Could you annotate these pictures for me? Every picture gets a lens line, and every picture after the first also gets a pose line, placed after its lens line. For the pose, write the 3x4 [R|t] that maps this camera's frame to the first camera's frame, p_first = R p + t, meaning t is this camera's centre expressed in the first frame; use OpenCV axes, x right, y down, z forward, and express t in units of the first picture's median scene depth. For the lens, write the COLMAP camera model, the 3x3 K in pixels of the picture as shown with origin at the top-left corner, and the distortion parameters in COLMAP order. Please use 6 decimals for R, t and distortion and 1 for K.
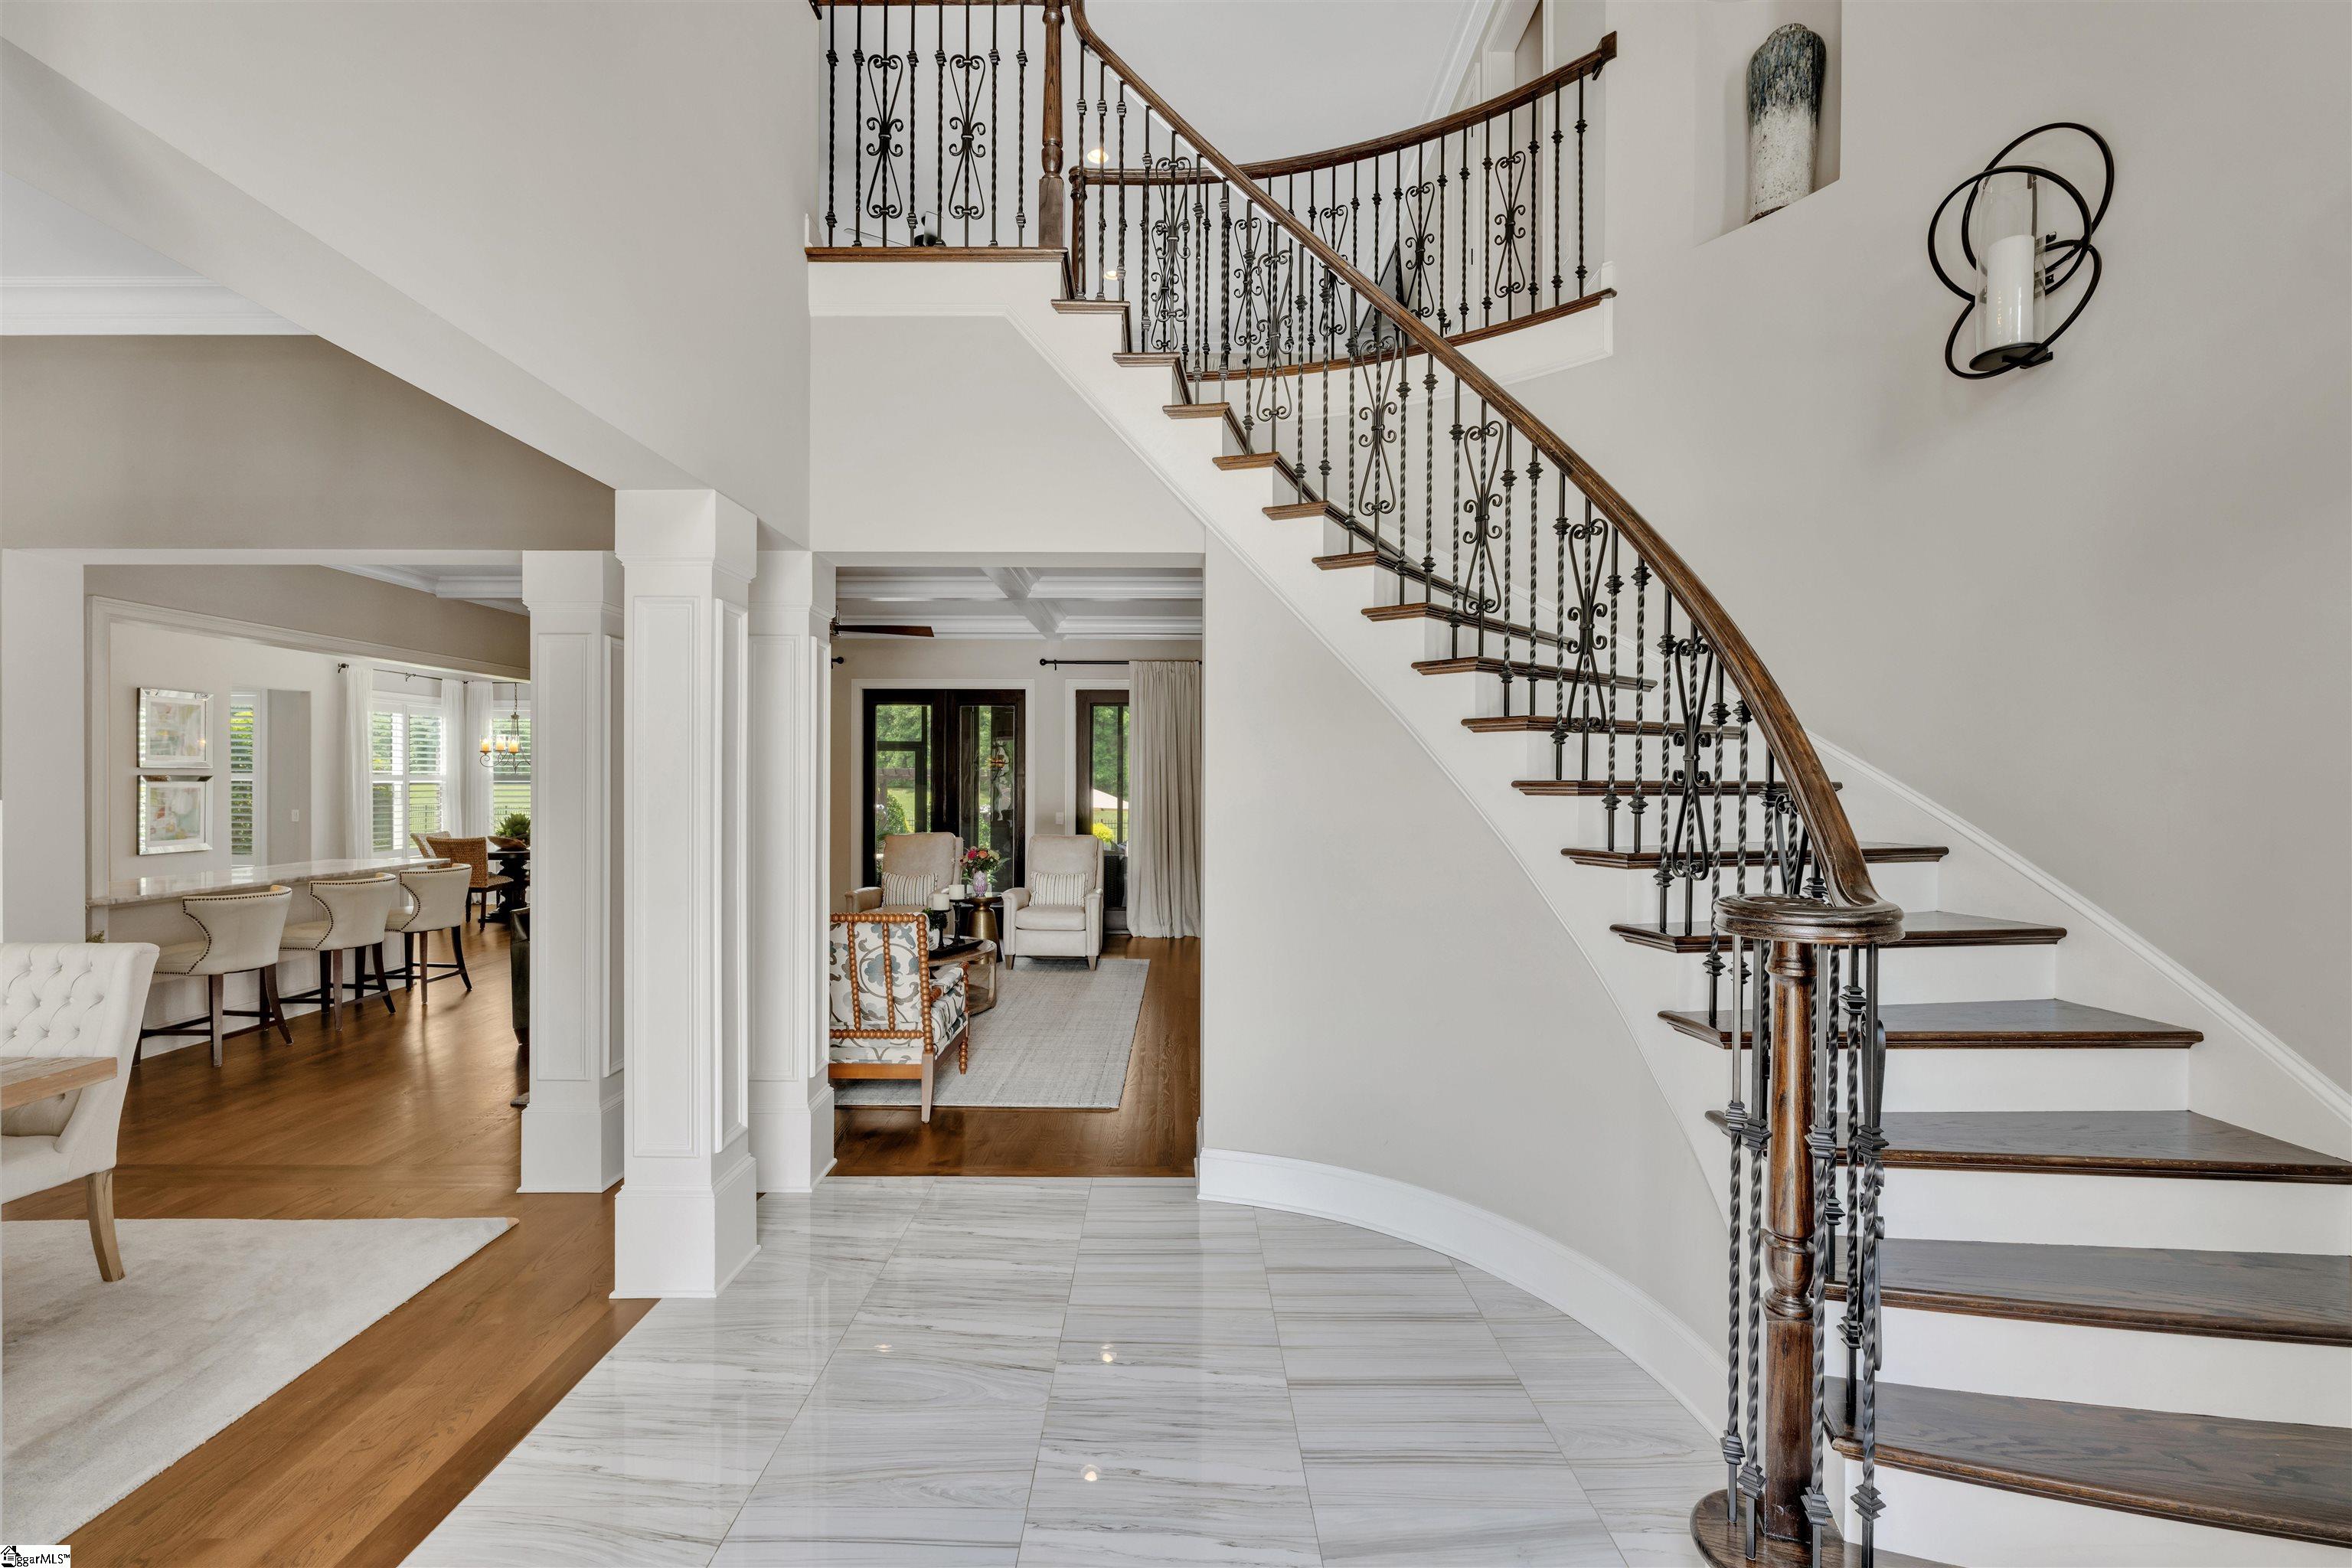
lens RADIAL K [[1037.5, 0, 1181.4], [0, 1037.5, 785.3], [0, 0, 1]] dist [-0.010323, 0.002536]
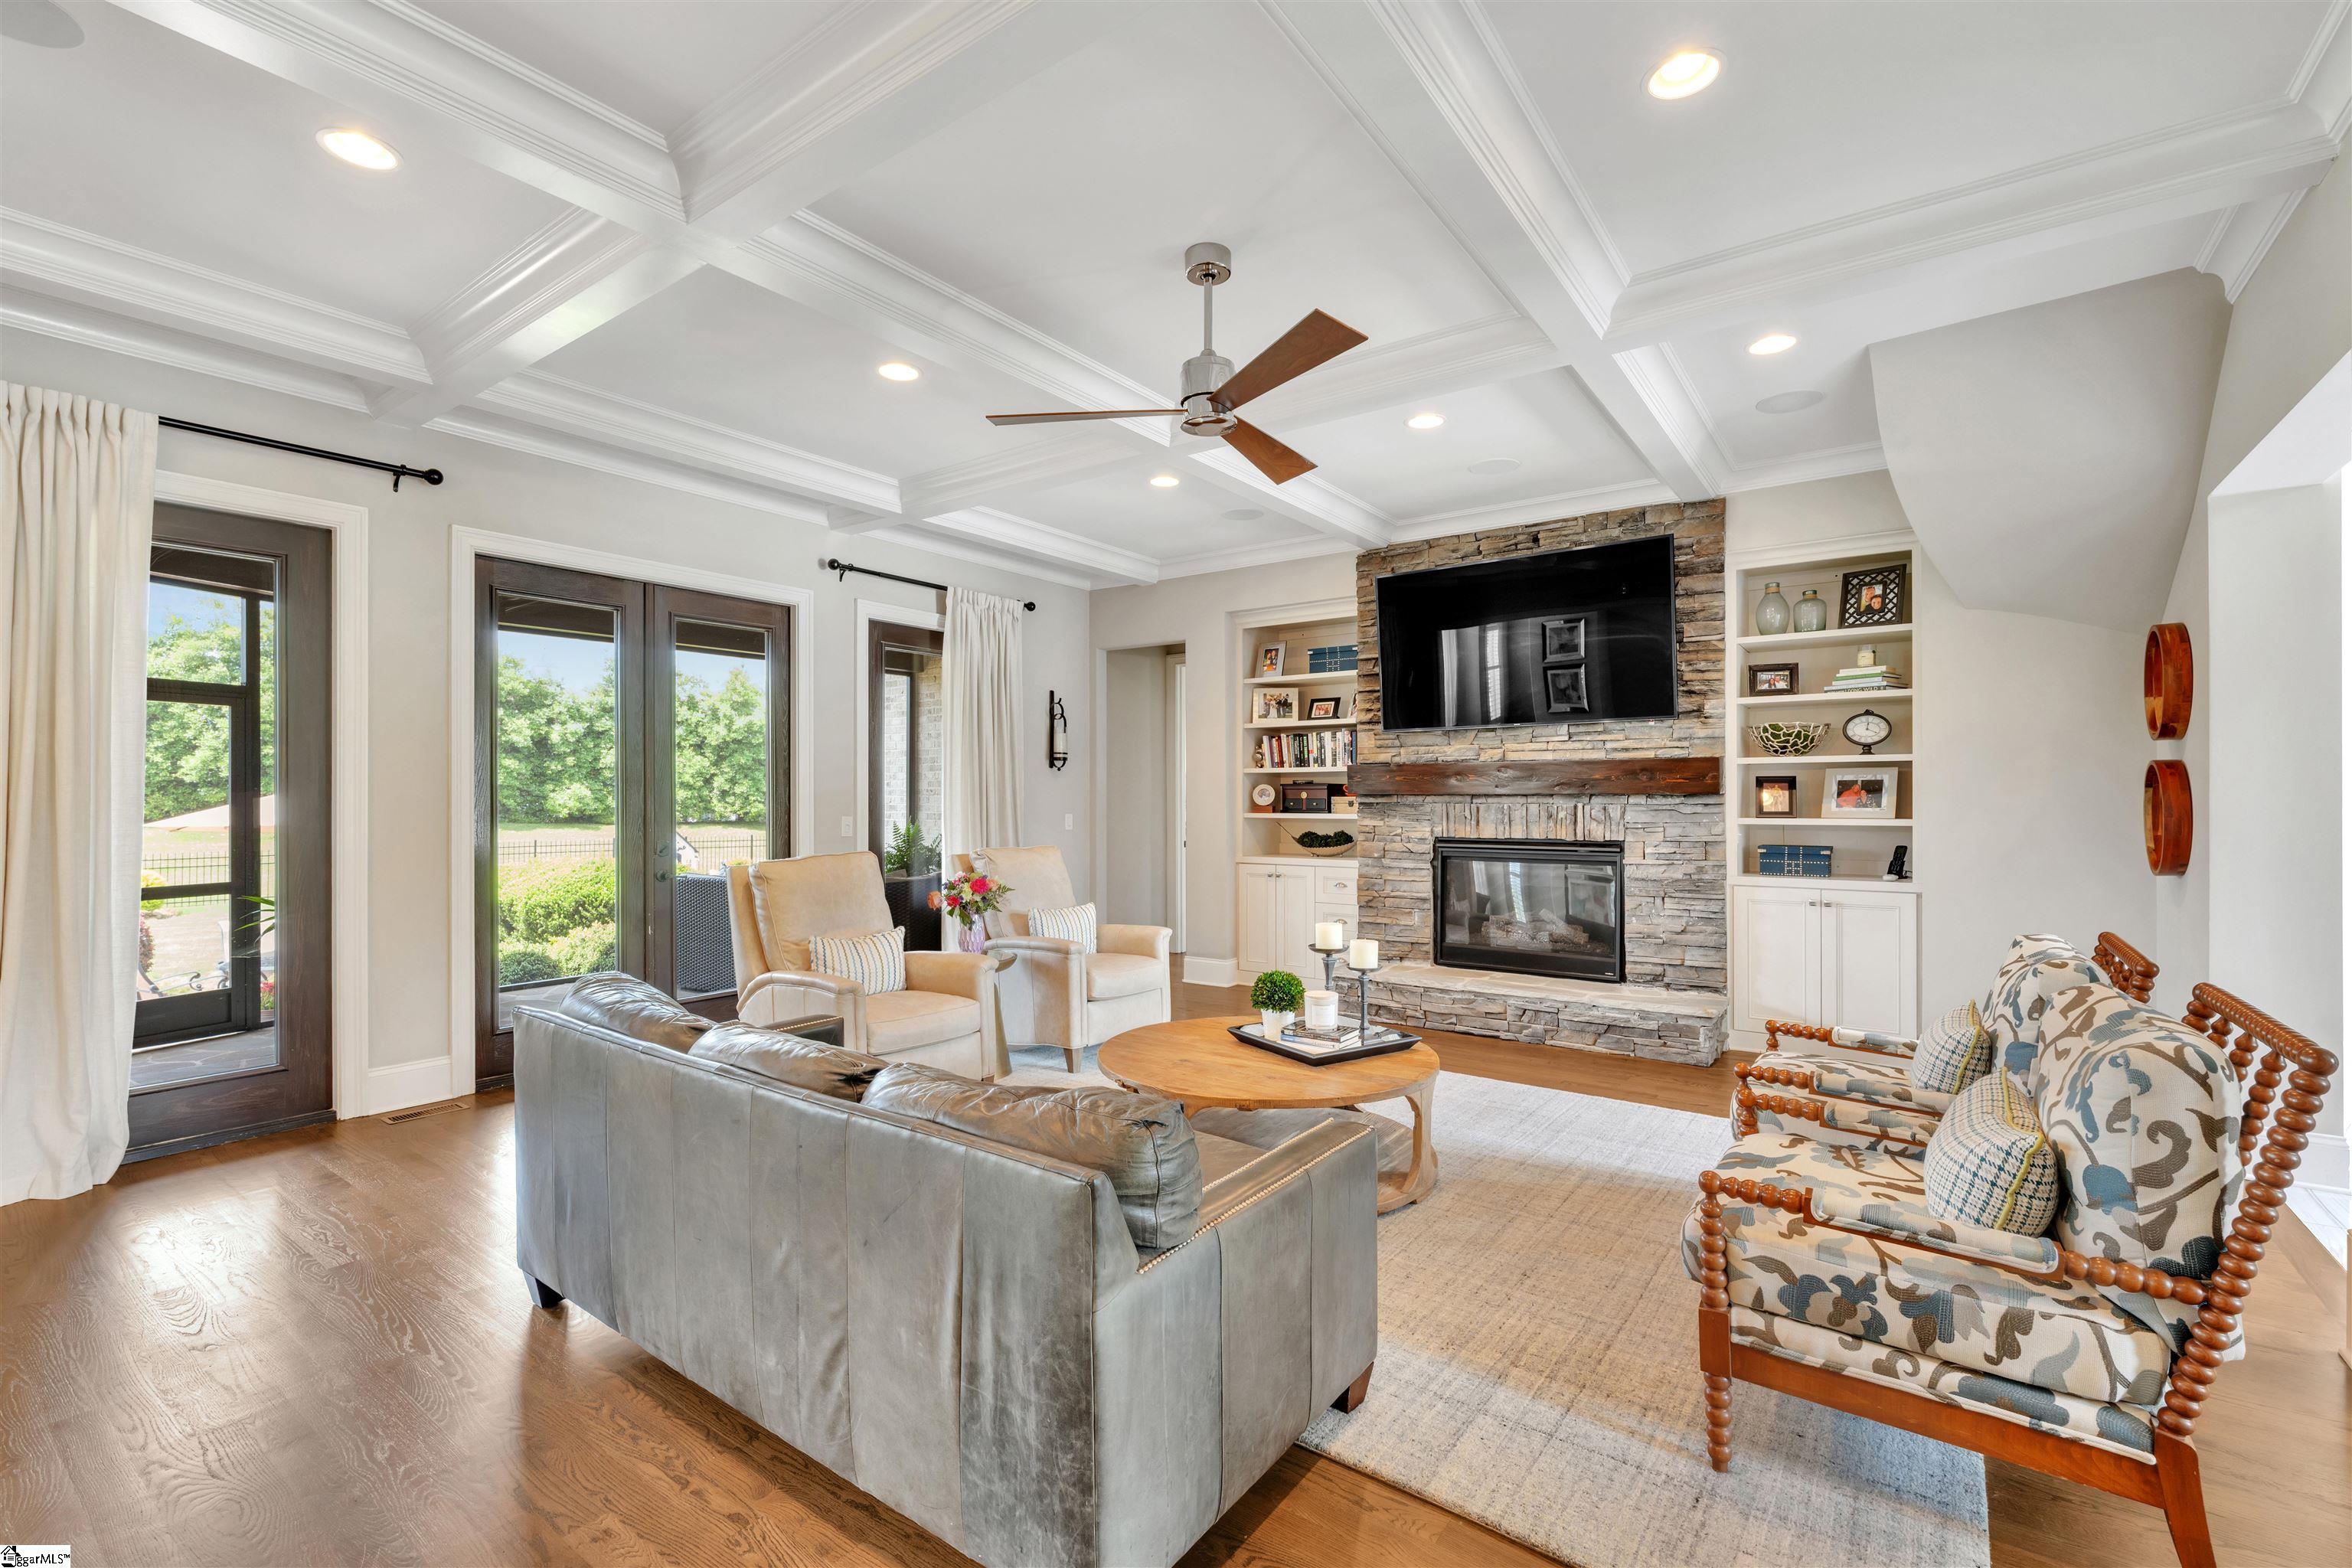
lens RADIAL K [[1037.5, 0, 1187.5], [0, 1037.5, 794.8], [0, 0, 1]] dist [-0.010323, 0.002536]
pose [[0.592612, -0.003142, 0.805482, -1.198615], [0.007786, 0.999968, -0.001828, 0.040451], [-0.805450, 0.007355, 0.592618, 1.177959]]
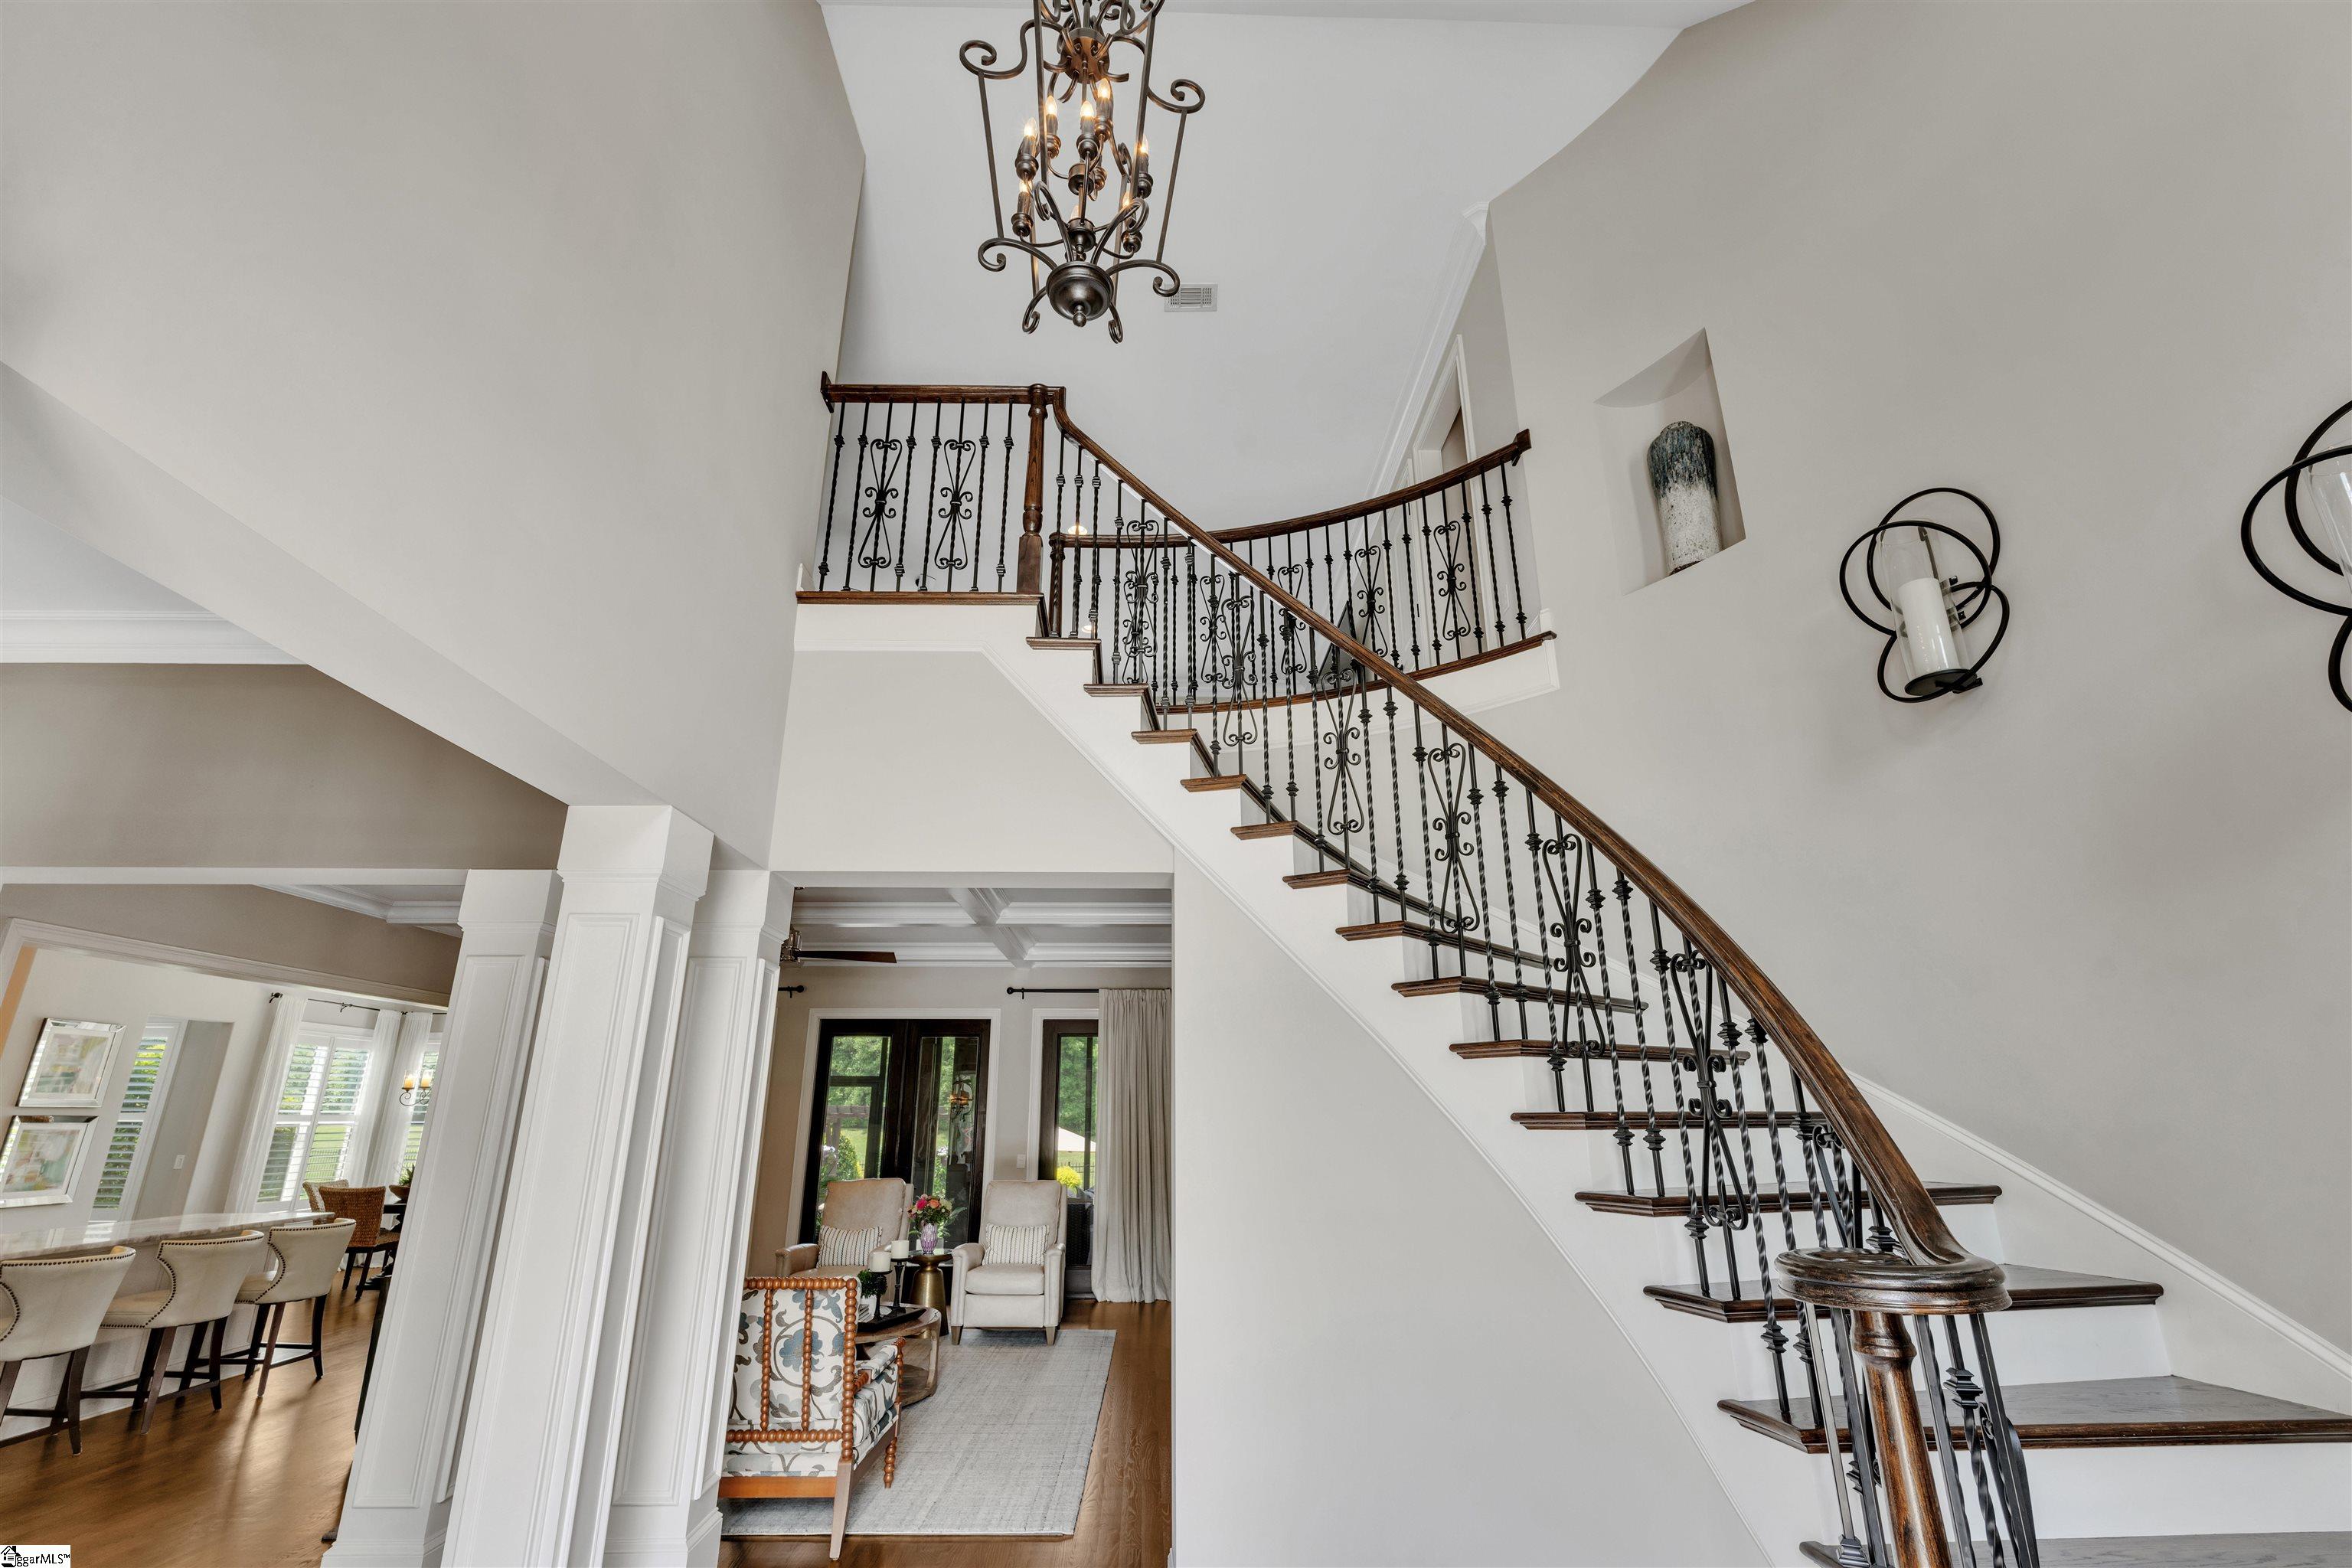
lens RADIAL K [[1037.5, 0, 1174.6], [0, 1037.5, 779.5], [0, 0, 1]] dist [-0.010323, 0.002536]
pose [[0.999814, -0.000189, 0.019290, 0.004629], [0.006257, 0.949083, -0.314963, 0.001619], [-0.018248, 0.315025, 0.948908, 0.038337]]
